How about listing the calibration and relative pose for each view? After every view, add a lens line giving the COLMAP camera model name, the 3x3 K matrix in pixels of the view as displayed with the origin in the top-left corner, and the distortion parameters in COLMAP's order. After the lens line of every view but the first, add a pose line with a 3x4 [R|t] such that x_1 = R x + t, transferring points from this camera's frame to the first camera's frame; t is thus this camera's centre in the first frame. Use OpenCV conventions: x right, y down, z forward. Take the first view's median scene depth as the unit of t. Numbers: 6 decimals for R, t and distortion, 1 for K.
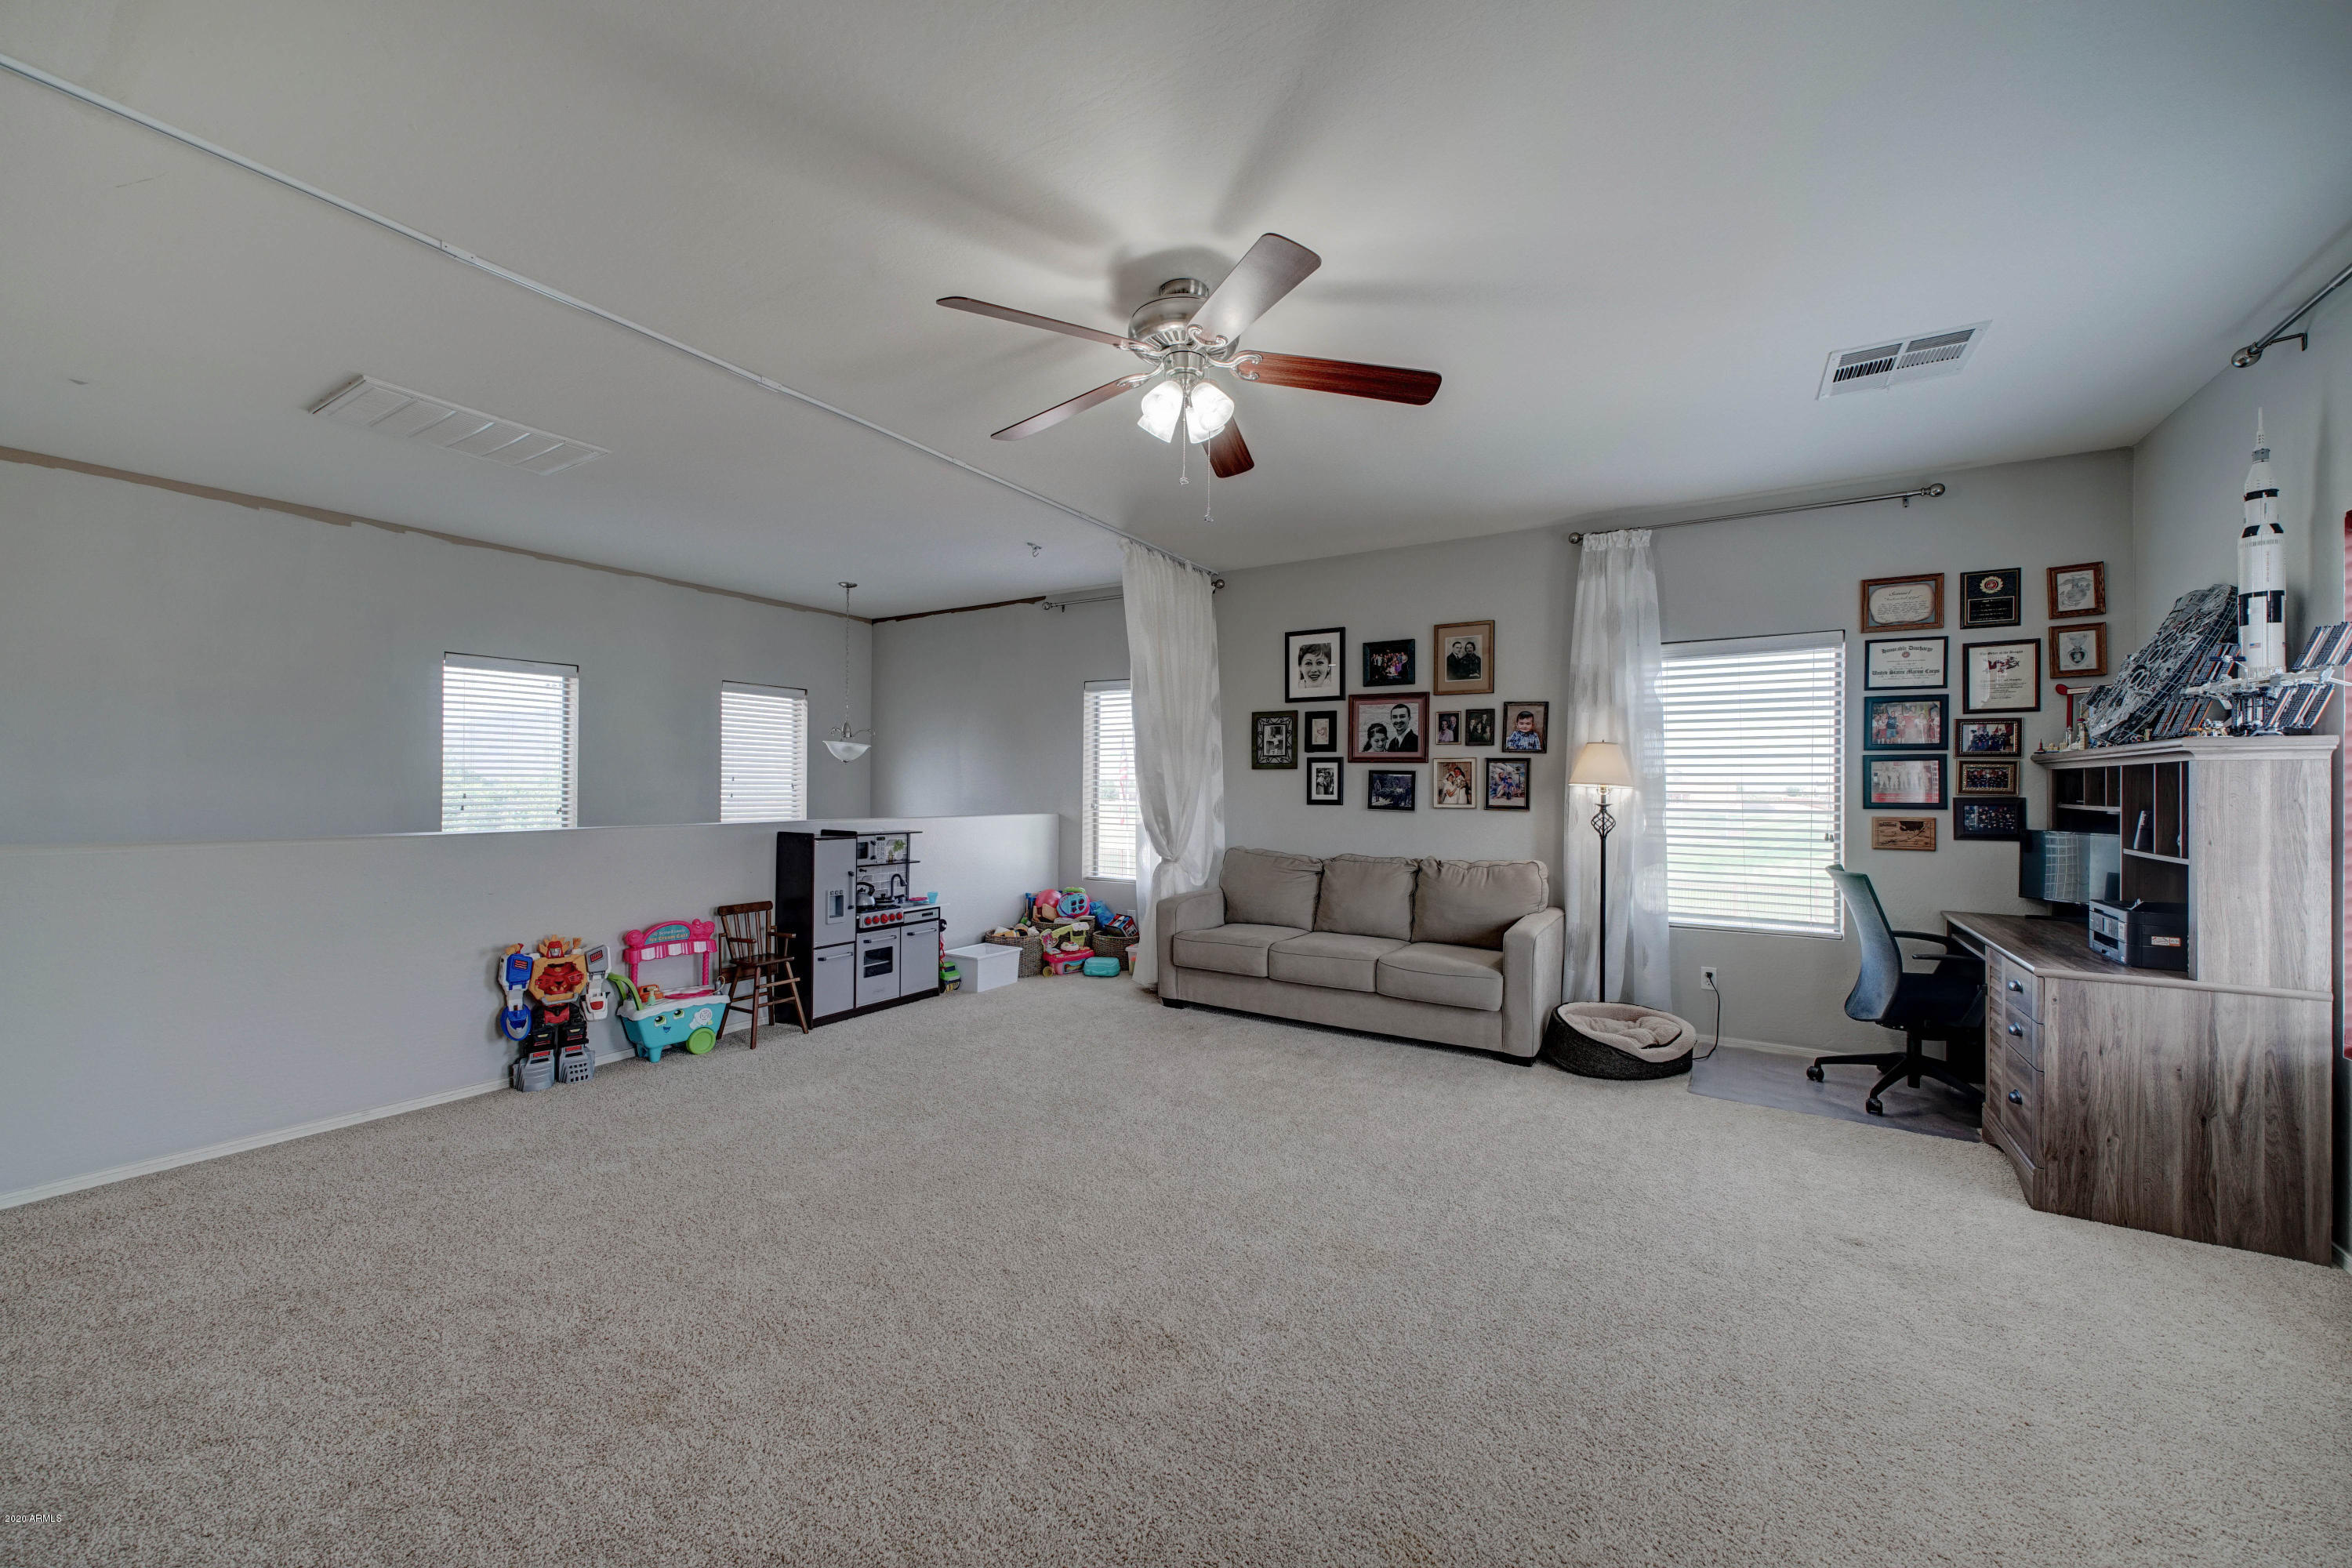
lens RADIAL K [[885.6, 0, 1174.5], [0, 885.6, 781.1], [0, 0, 1]] dist [-0.002018, -0.000372]
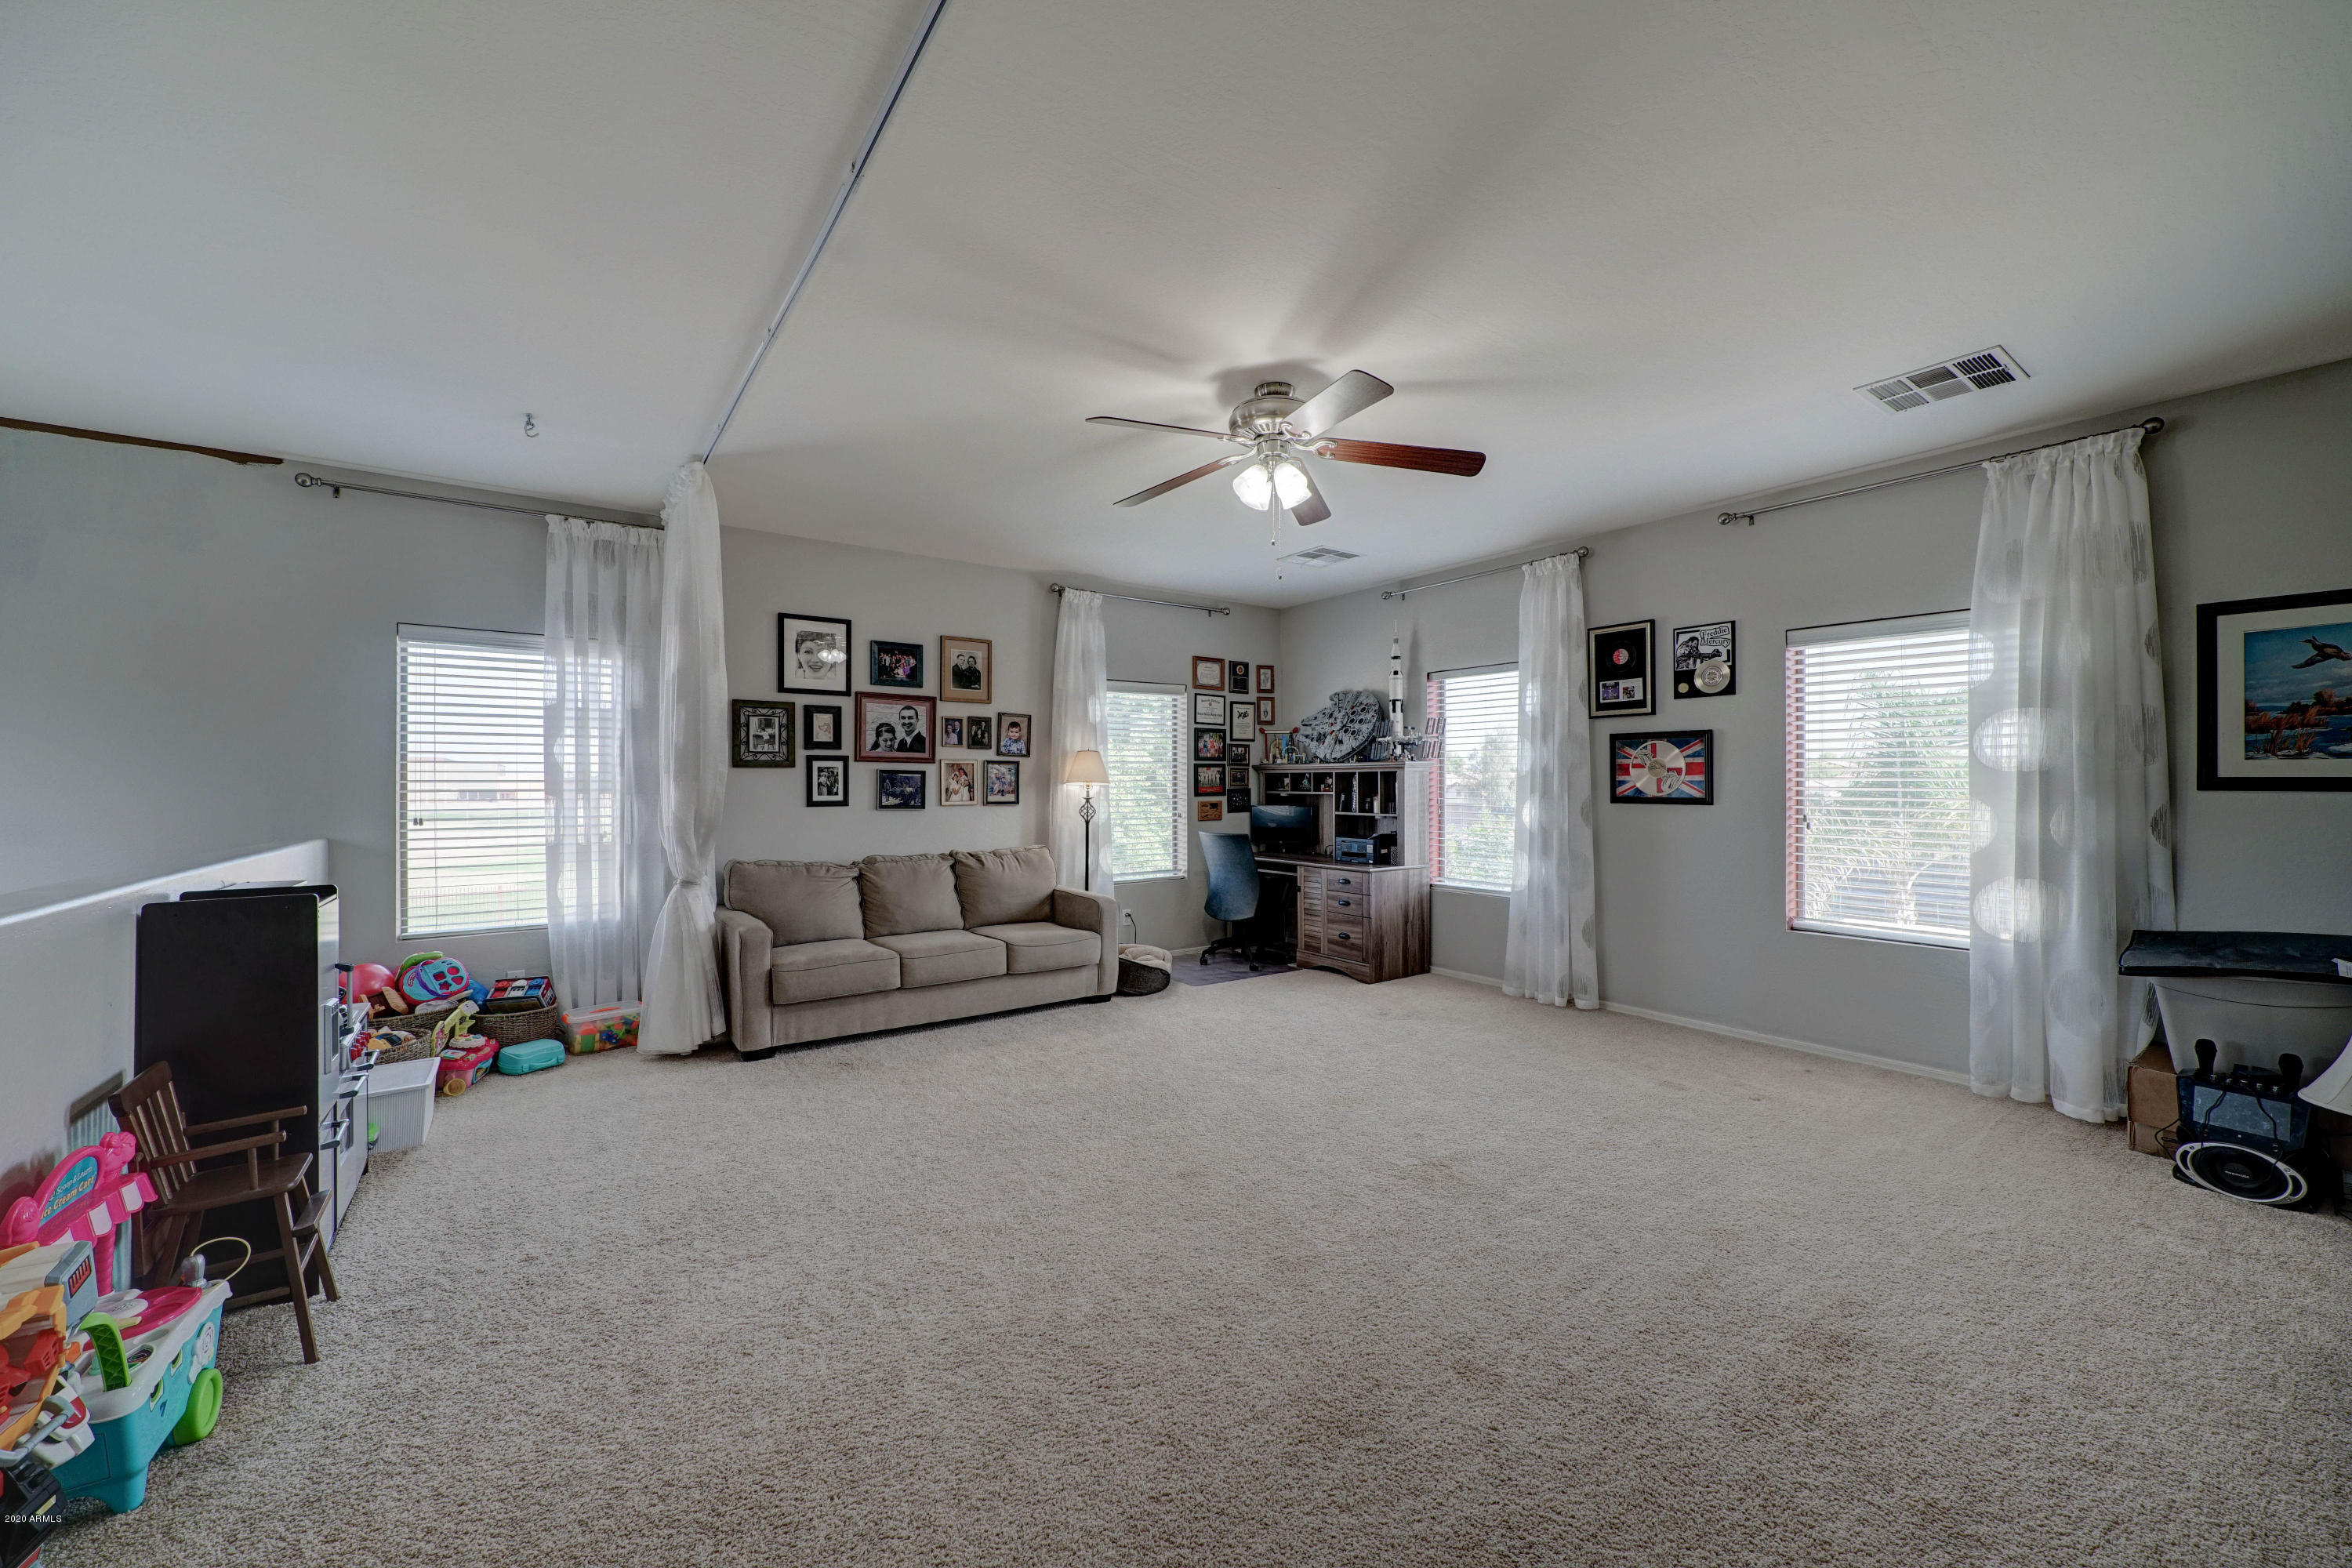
lens RADIAL K [[885.6, 0, 1180.4], [0, 885.6, 780.8], [0, 0, 1]] dist [-0.002018, -0.000372]
pose [[0.379122, -0.006252, 0.925326, -0.663592], [0.000493, 0.999978, 0.006554, -0.007205], [-0.925347, -0.002029, 0.379117, 0.361729]]
